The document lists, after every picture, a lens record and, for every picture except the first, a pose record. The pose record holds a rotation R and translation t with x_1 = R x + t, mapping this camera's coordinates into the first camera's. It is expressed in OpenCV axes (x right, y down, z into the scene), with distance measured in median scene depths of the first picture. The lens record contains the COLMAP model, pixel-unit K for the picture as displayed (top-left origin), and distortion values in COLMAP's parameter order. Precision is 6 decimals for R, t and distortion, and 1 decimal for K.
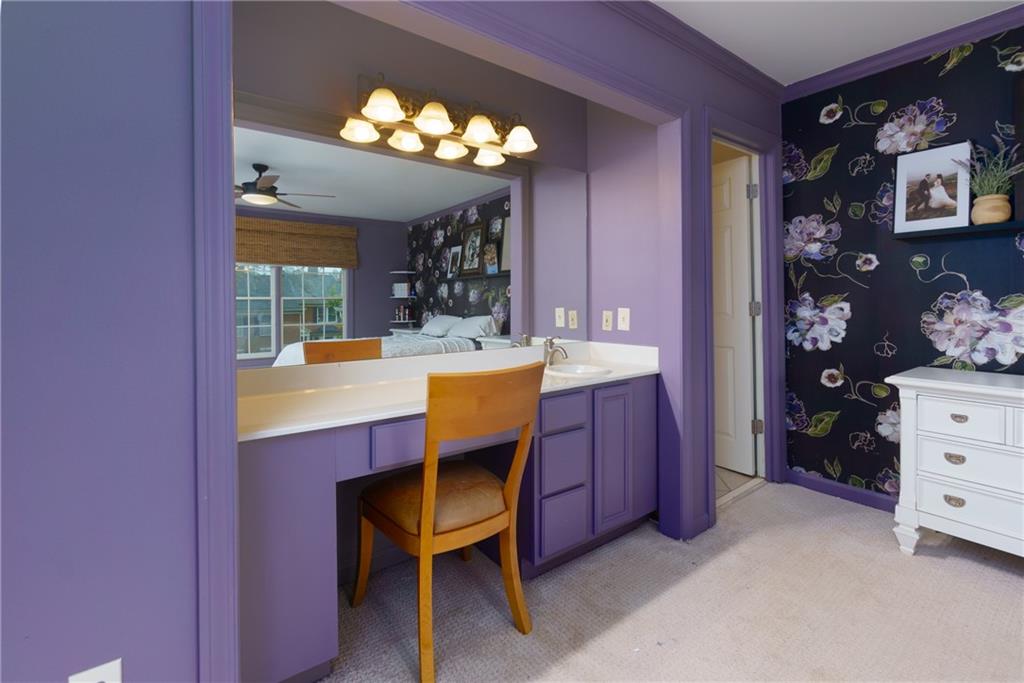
lens RADIAL K [[459.4, 0, 514.5], [0, 459.4, 304.6], [0, 0, 1]] dist [-0.000500, 0.000030]
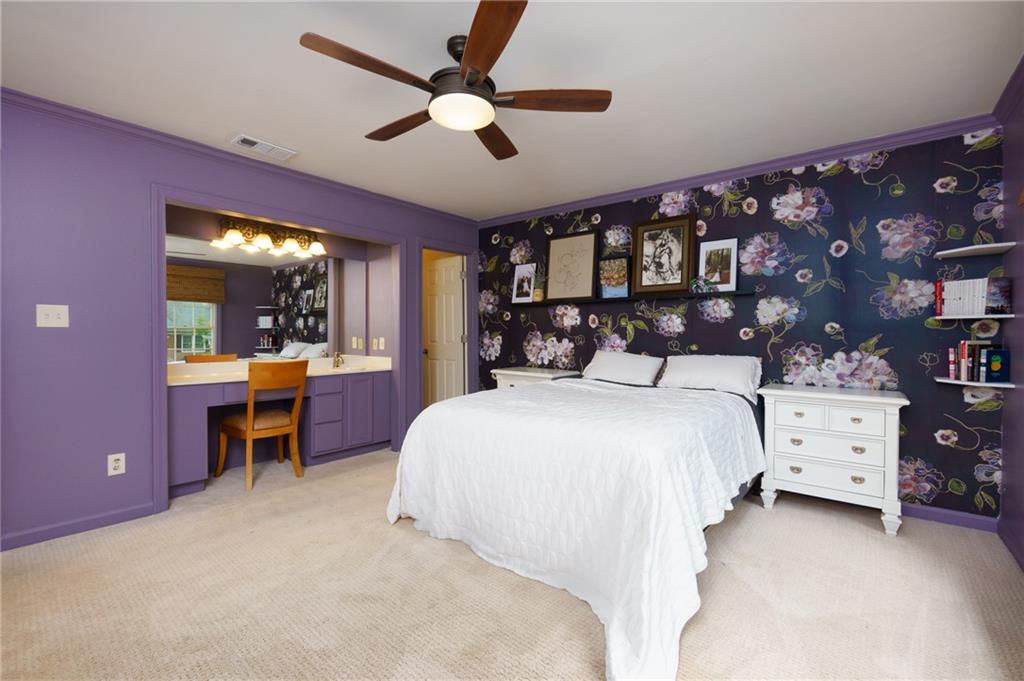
lens RADIAL K [[440.3, 0, 512.0], [0, 440.3, 340.5], [0, 0, 1]] dist [0.000804, 0.000009]
pose [[0.971309, 0.010024, 0.237612, 0.321576], [-0.012788, 0.999867, 0.010096, -0.005019], [-0.237479, -0.012845, 0.971308, -0.849254]]
